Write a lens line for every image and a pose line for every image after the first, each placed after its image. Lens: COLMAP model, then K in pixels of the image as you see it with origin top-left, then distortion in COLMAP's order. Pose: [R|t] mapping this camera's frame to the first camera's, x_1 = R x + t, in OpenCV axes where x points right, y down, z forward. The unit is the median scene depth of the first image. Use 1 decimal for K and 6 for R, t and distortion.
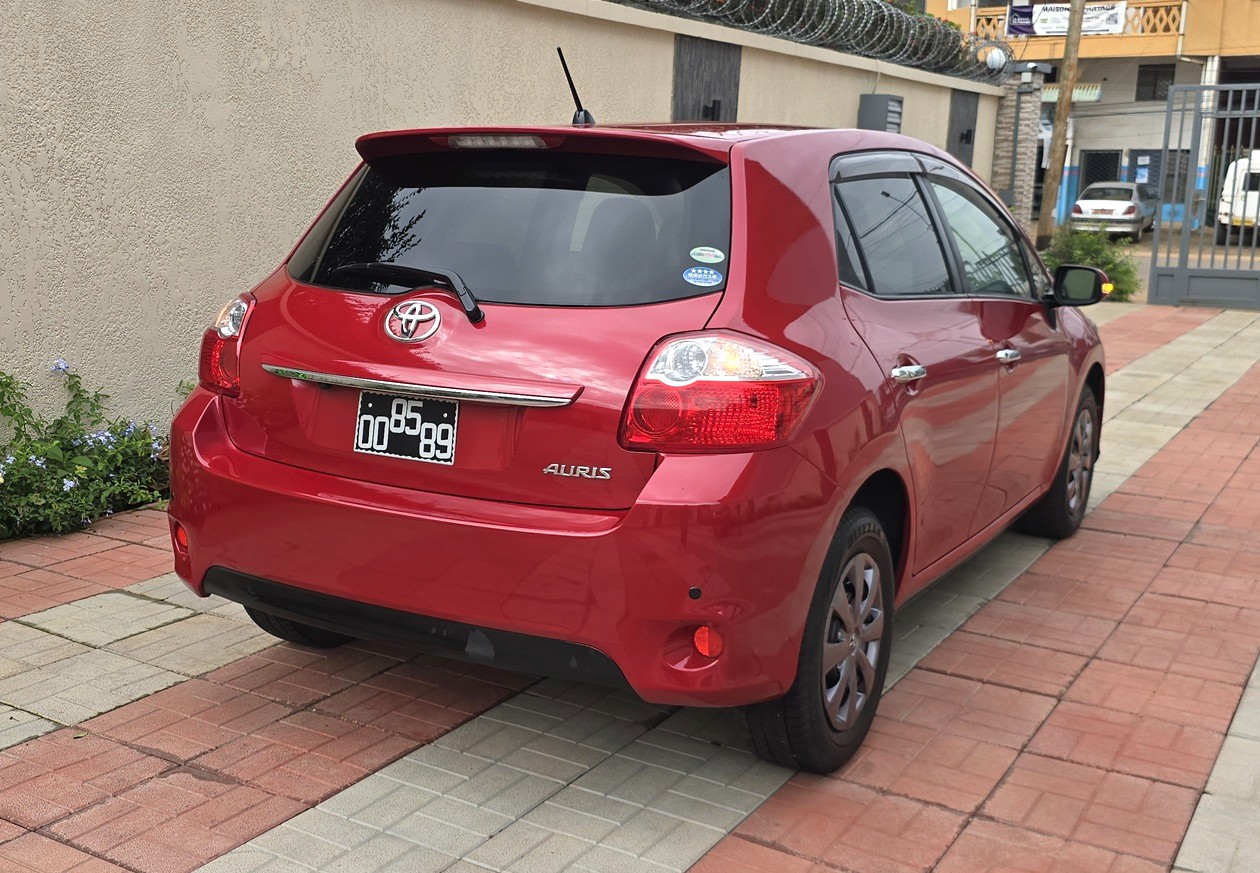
lens RADIAL K [[1305.8, 0, 628.6], [0, 1305.8, 431.4], [0, 0, 1]] dist [0.025096, 0.000000]
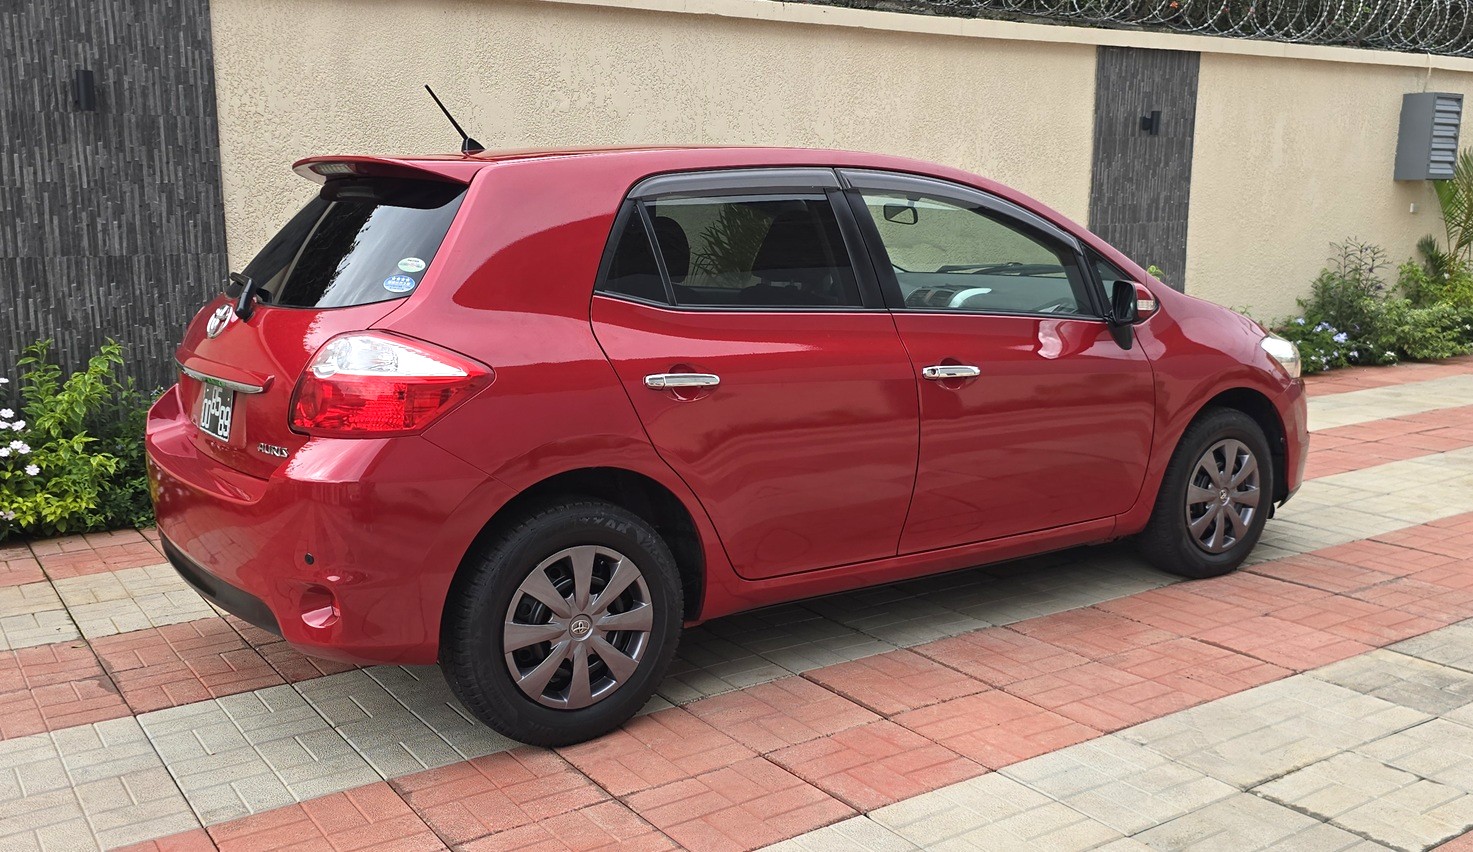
lens RADIAL K [[1298.2, 0, 734.8], [0, 1298.2, 432.5], [0, 0, 1]] dist [0.050408, -0.044871]
pose [[0.927058, 0.042143, -0.372542, 0.338487], [-0.048233, 0.998811, -0.007037, 0.001726], [0.371802, 0.024493, 0.927989, 0.028762]]
